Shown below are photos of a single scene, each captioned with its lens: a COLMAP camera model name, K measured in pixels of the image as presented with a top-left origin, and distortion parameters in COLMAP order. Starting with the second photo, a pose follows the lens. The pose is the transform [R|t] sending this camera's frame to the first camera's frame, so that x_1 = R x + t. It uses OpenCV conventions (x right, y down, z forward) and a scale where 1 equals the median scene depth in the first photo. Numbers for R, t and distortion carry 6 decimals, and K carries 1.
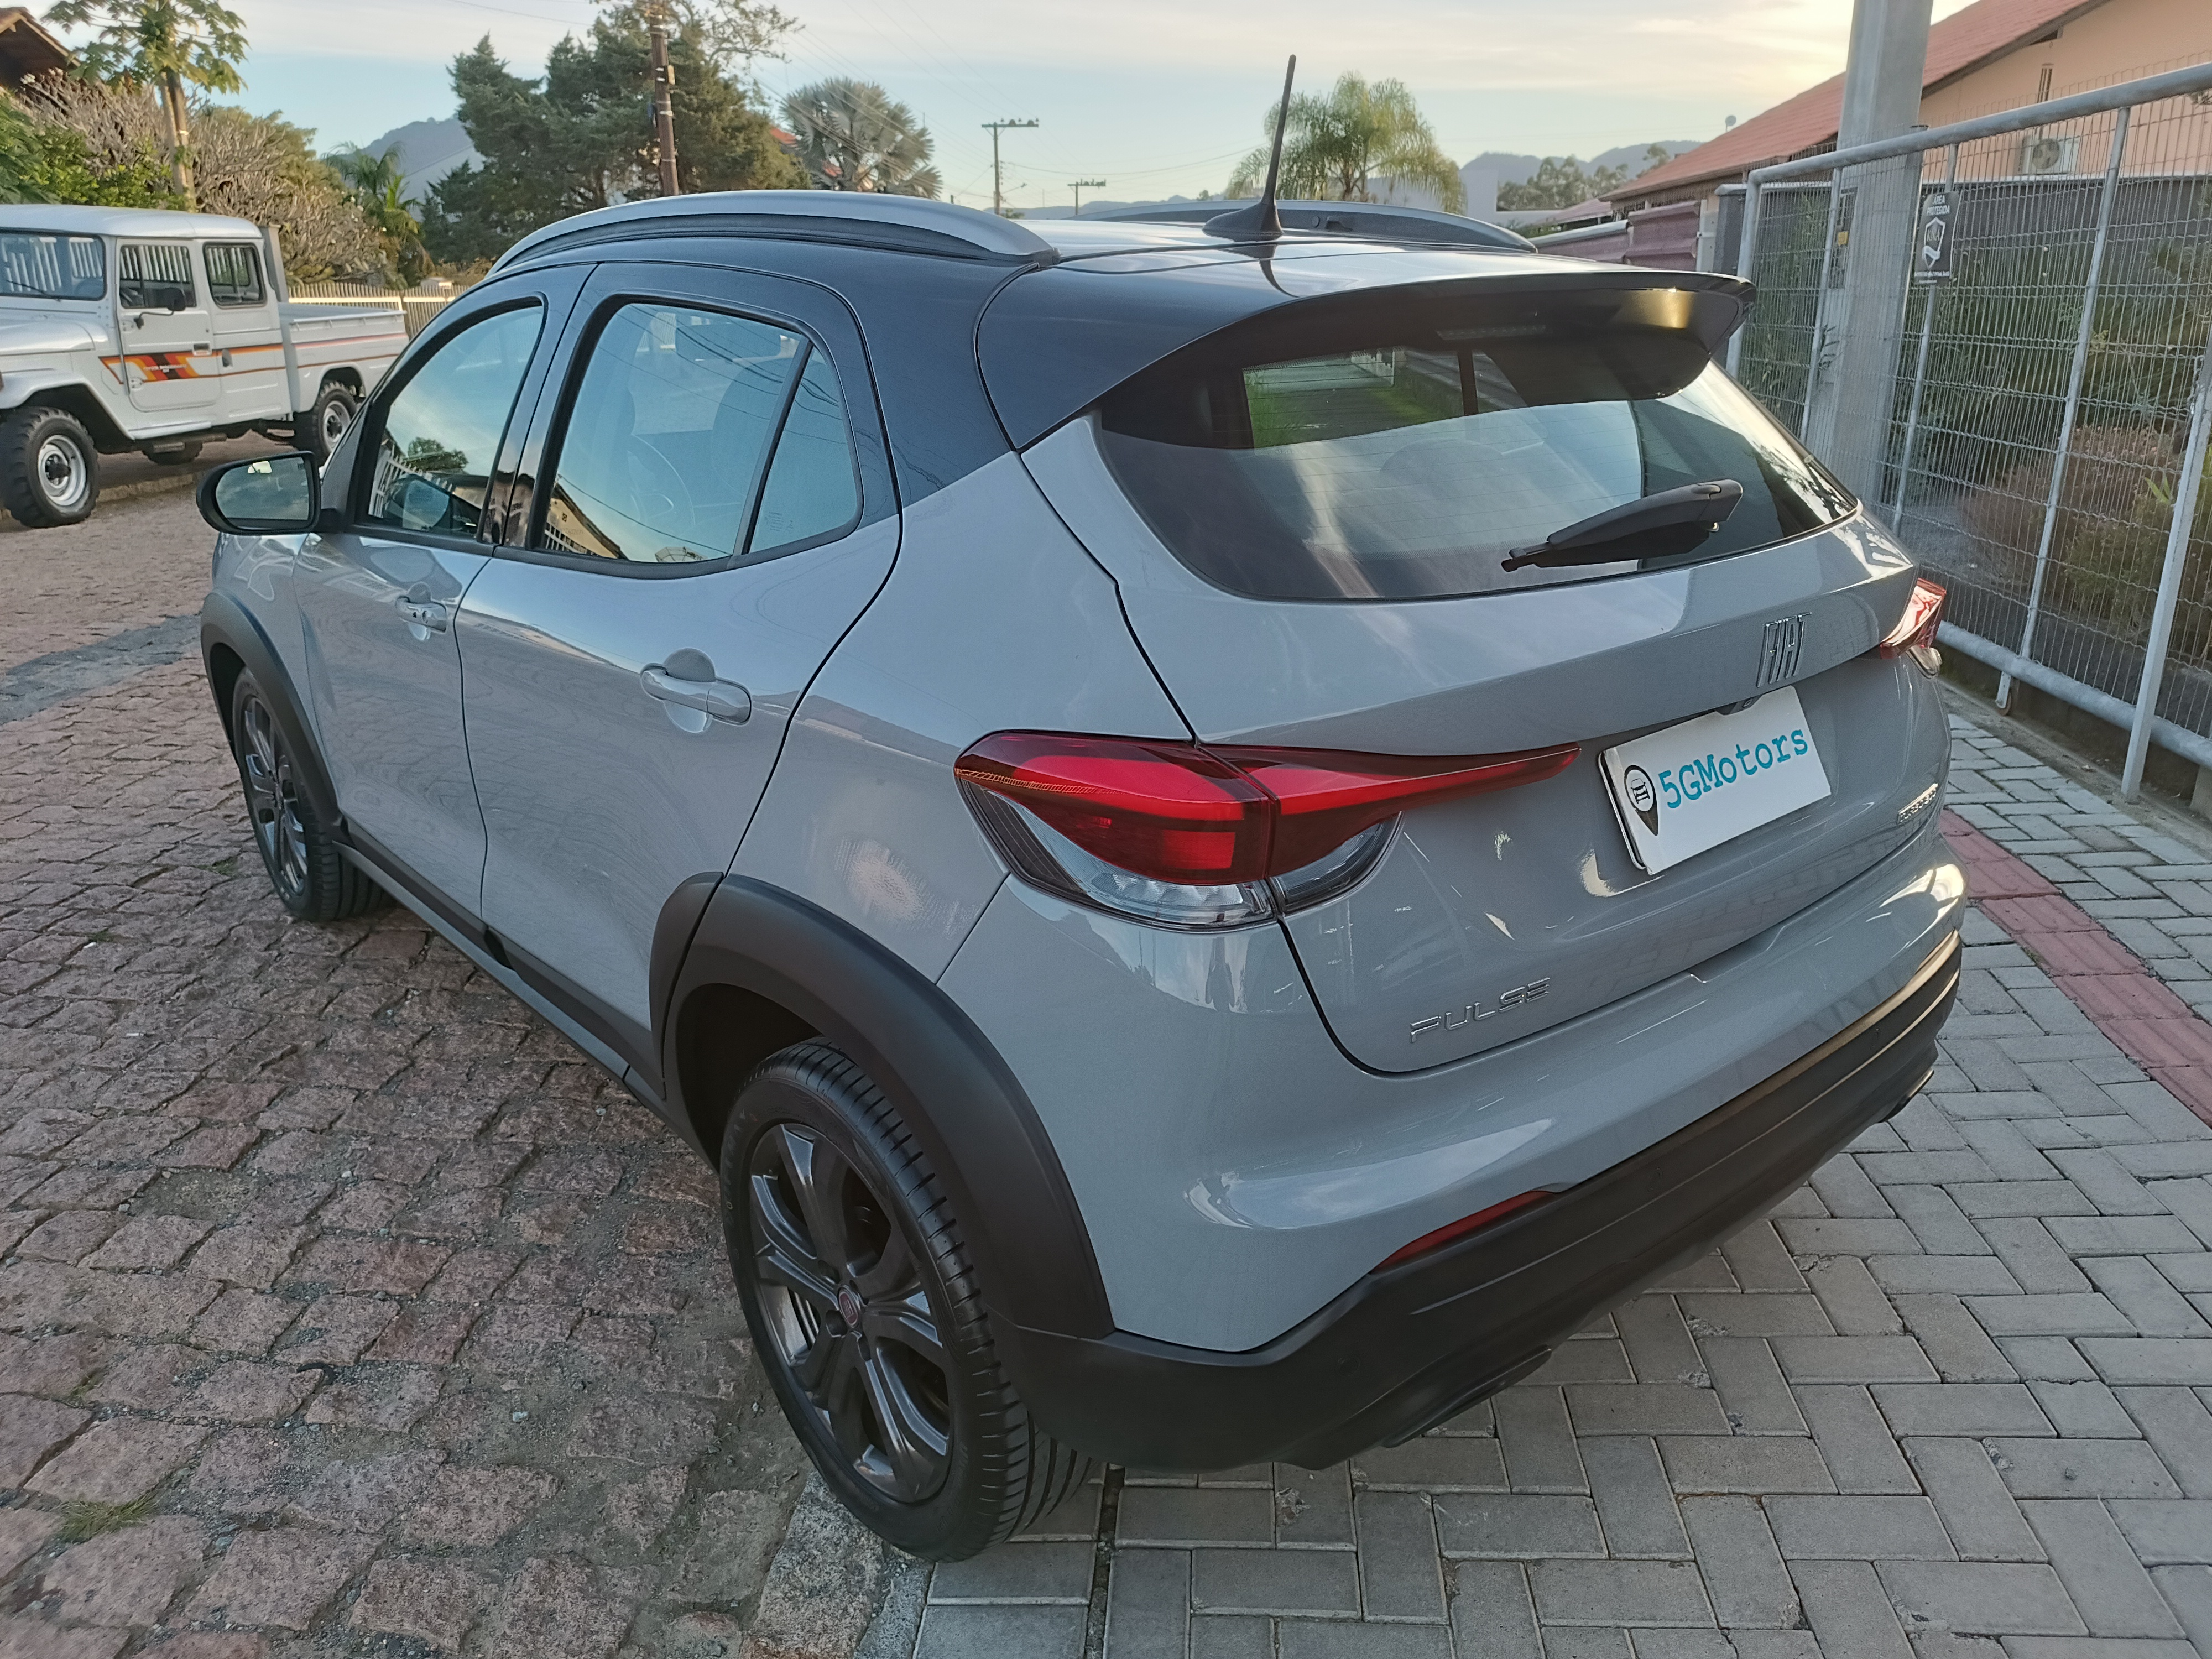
lens RADIAL K [[1598.3, 0, 1106.0], [0, 1598.3, 829.5], [0, 0, 1]] dist [0.001147, -0.000966]
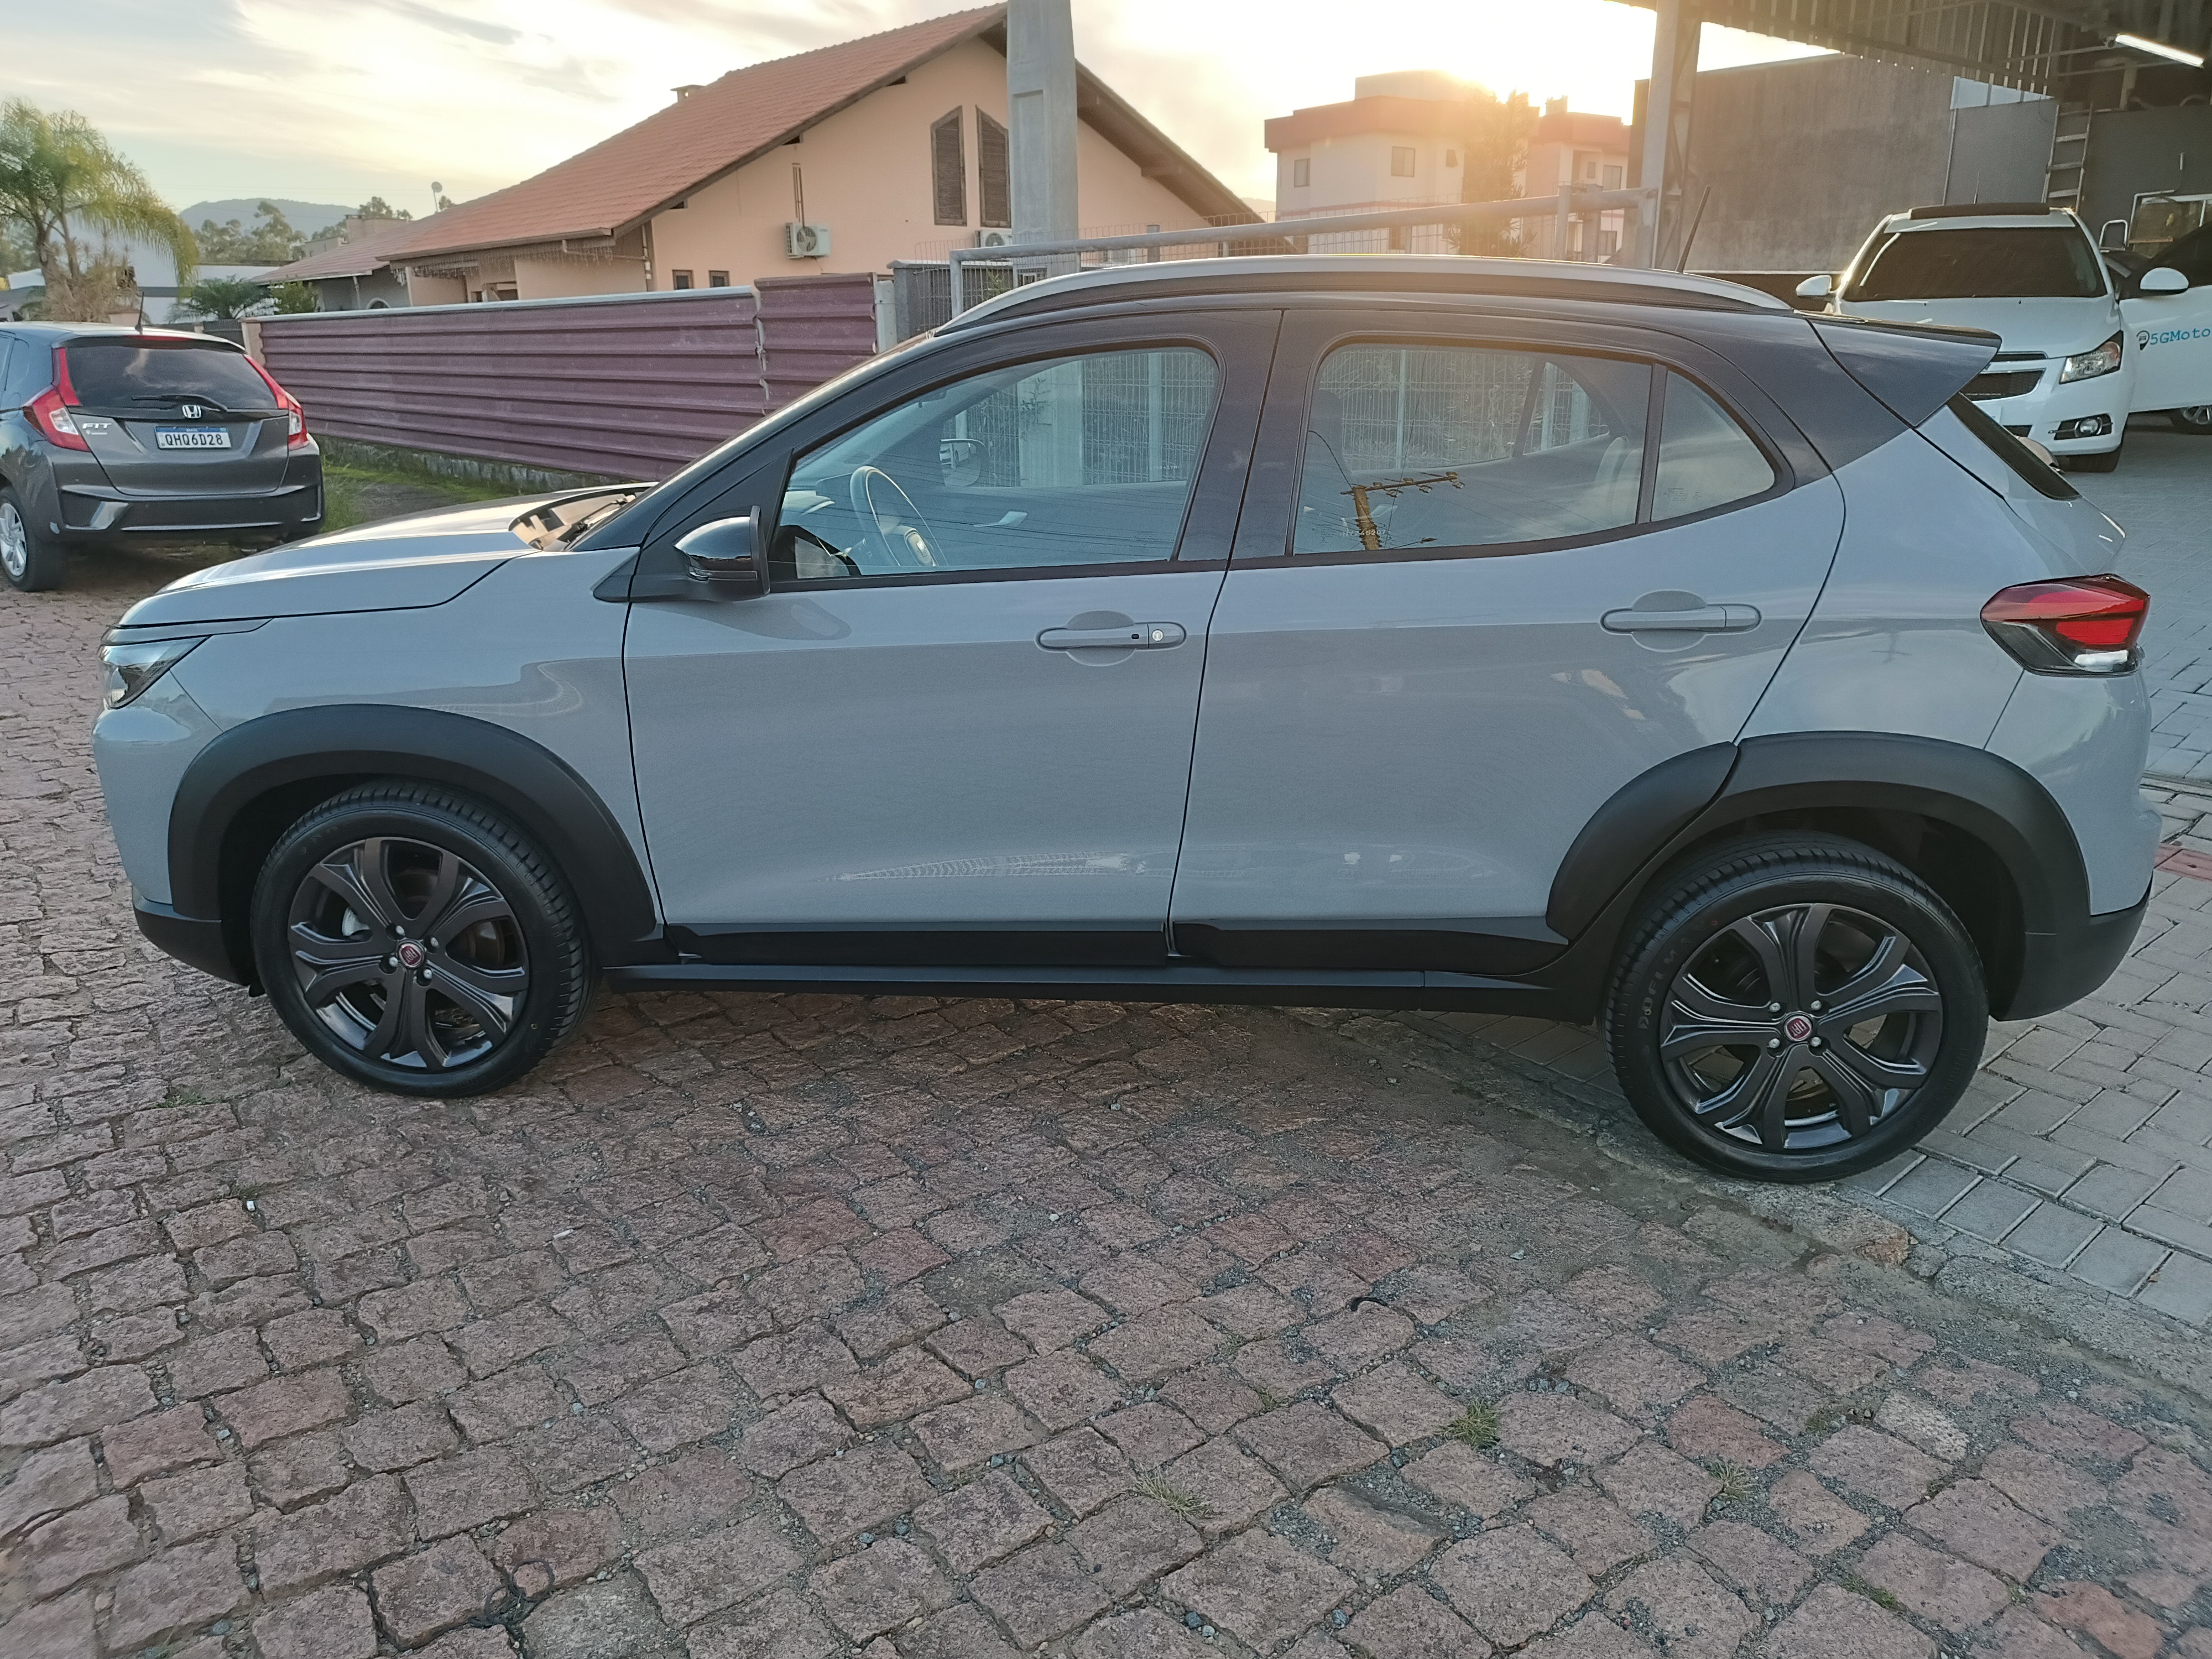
lens RADIAL K [[1596.8, 0, 1106.0], [0, 1596.8, 829.5], [0, 0, 1]] dist [0.013756, -0.000613]
pose [[0.715253, -0.197418, 0.670402, -1.191617], [0.222112, 0.973750, 0.049774, -0.066565], [-0.662631, 0.113303, 0.740326, 0.246044]]
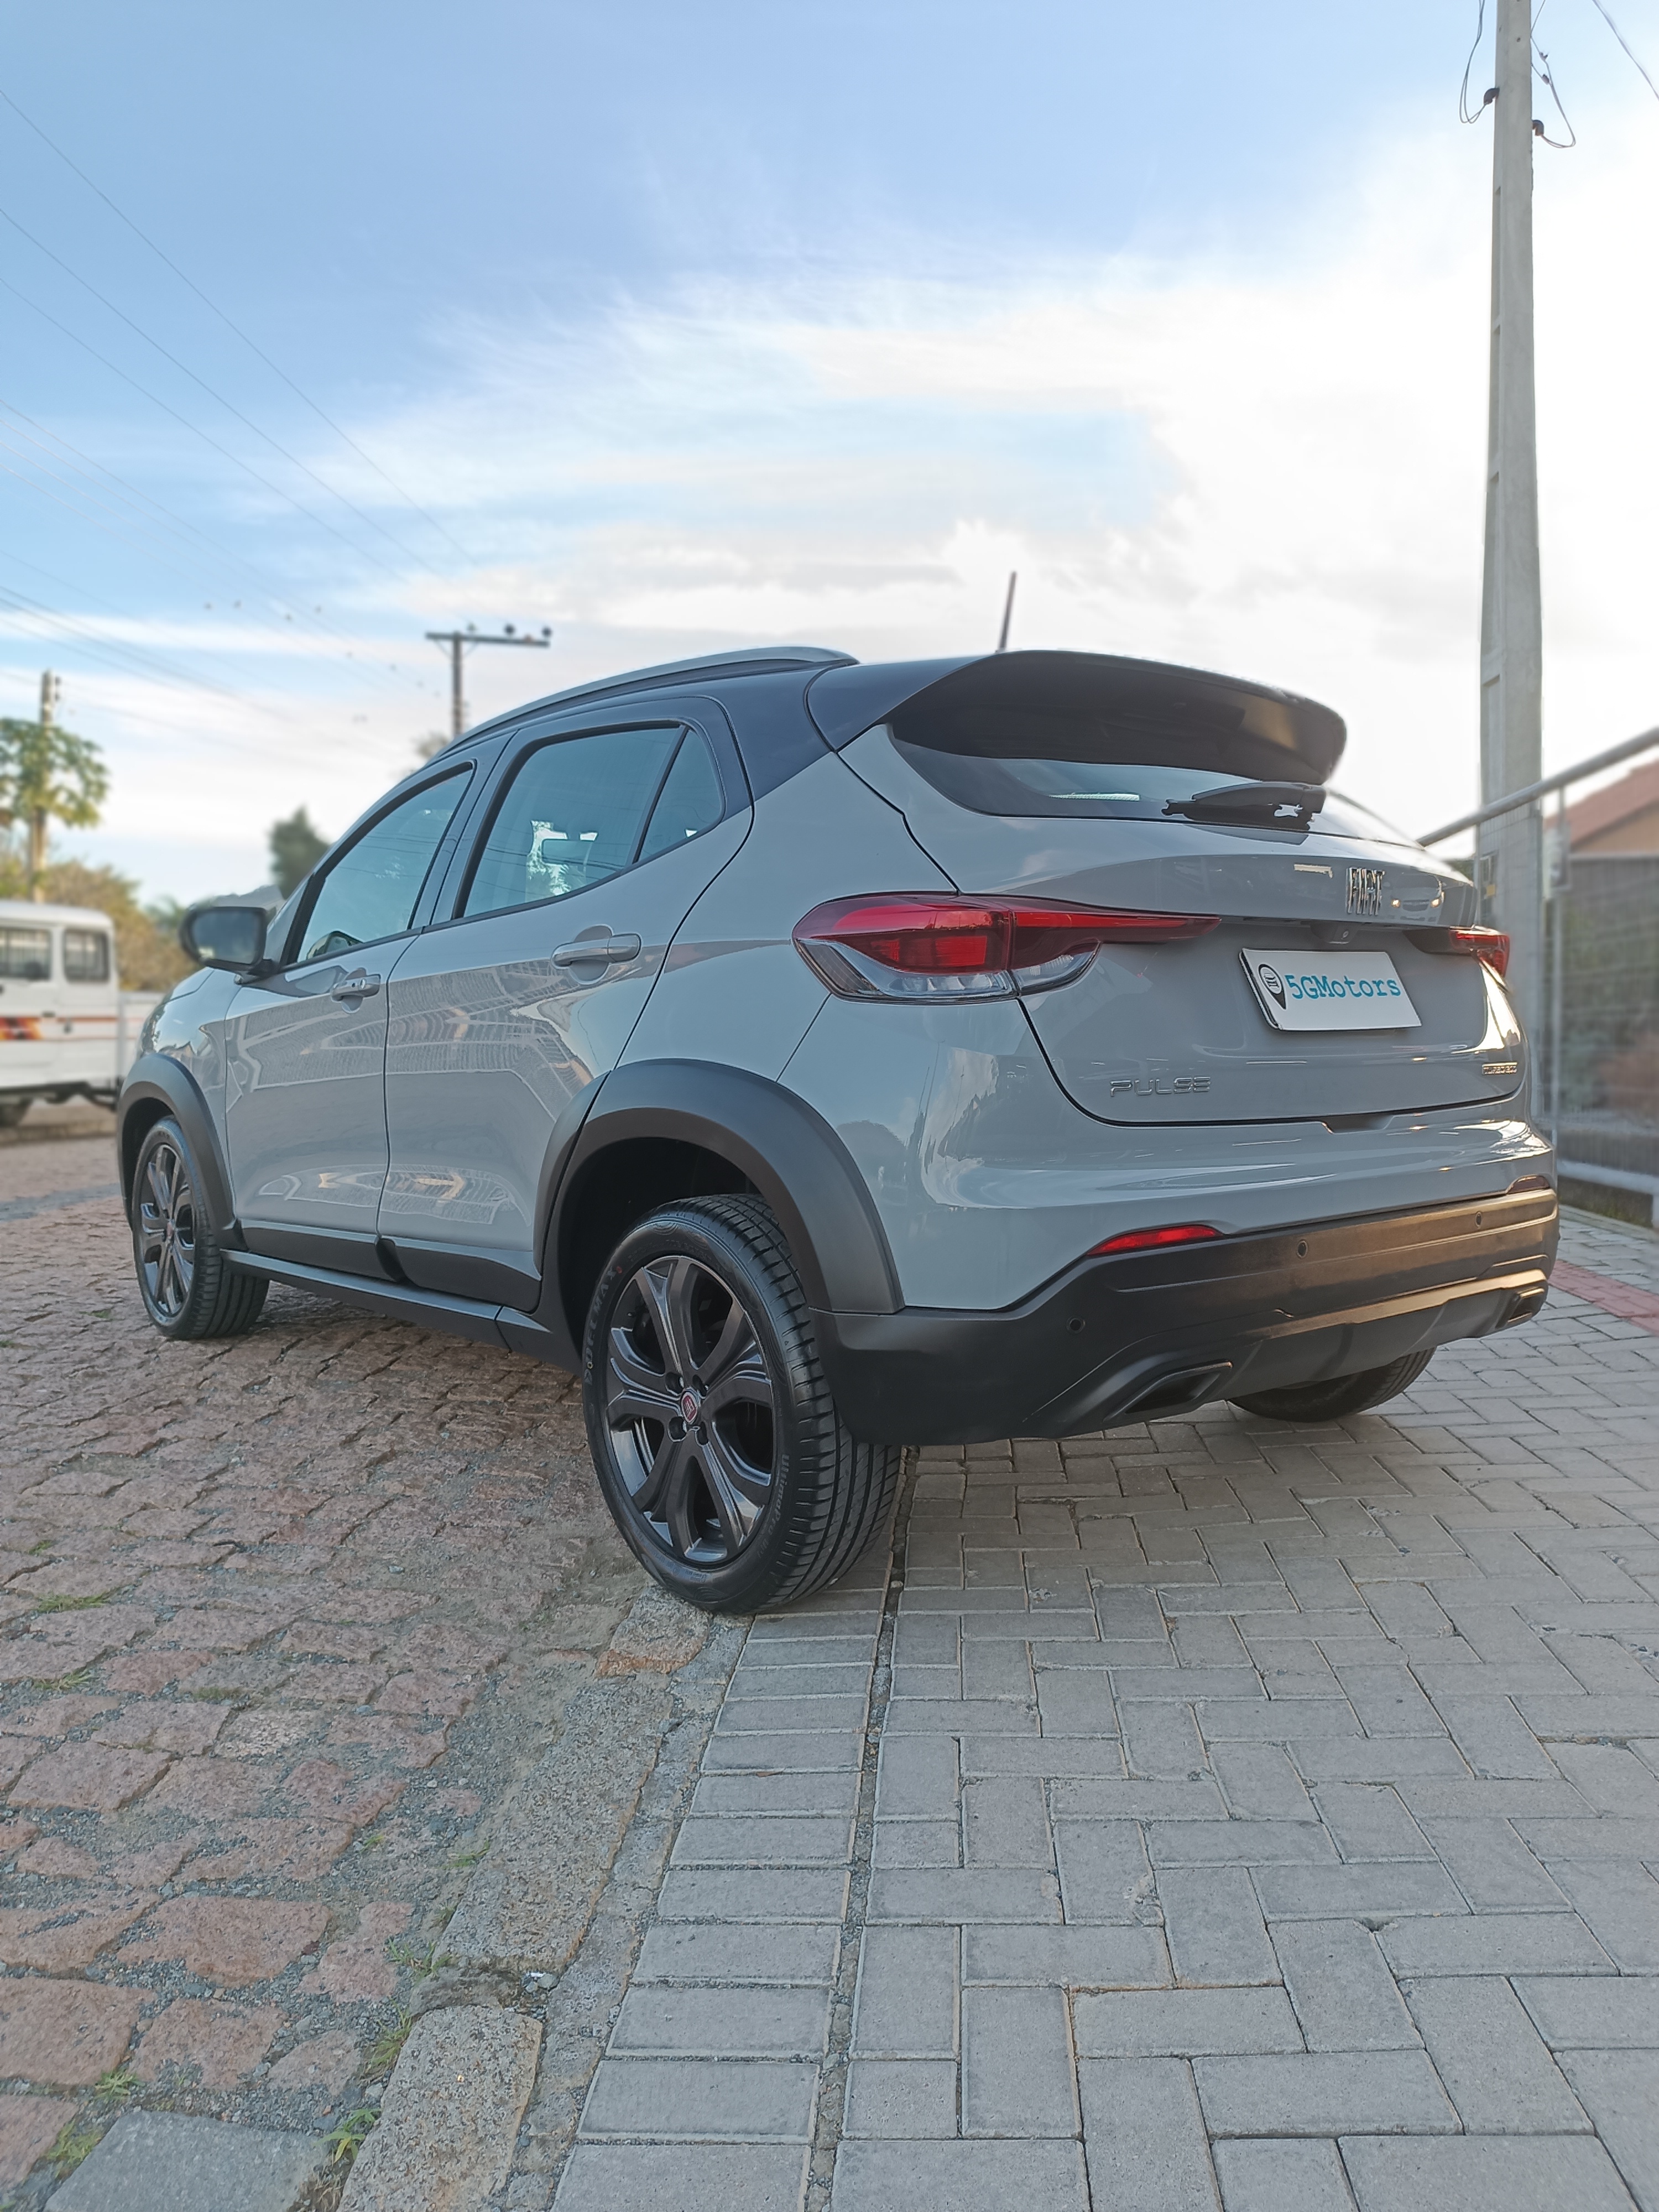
lens RADIAL K [[1591.7, 0, 829.5], [0, 1591.7, 1106.0], [0, 0, 1]] dist [-0.001613, -0.002964]
pose [[0.999925, 0.005407, -0.010946, -0.027945], [-0.008280, 0.959215, -0.282555, 0.327967], [0.008972, 0.282625, 0.959189, -0.219726]]
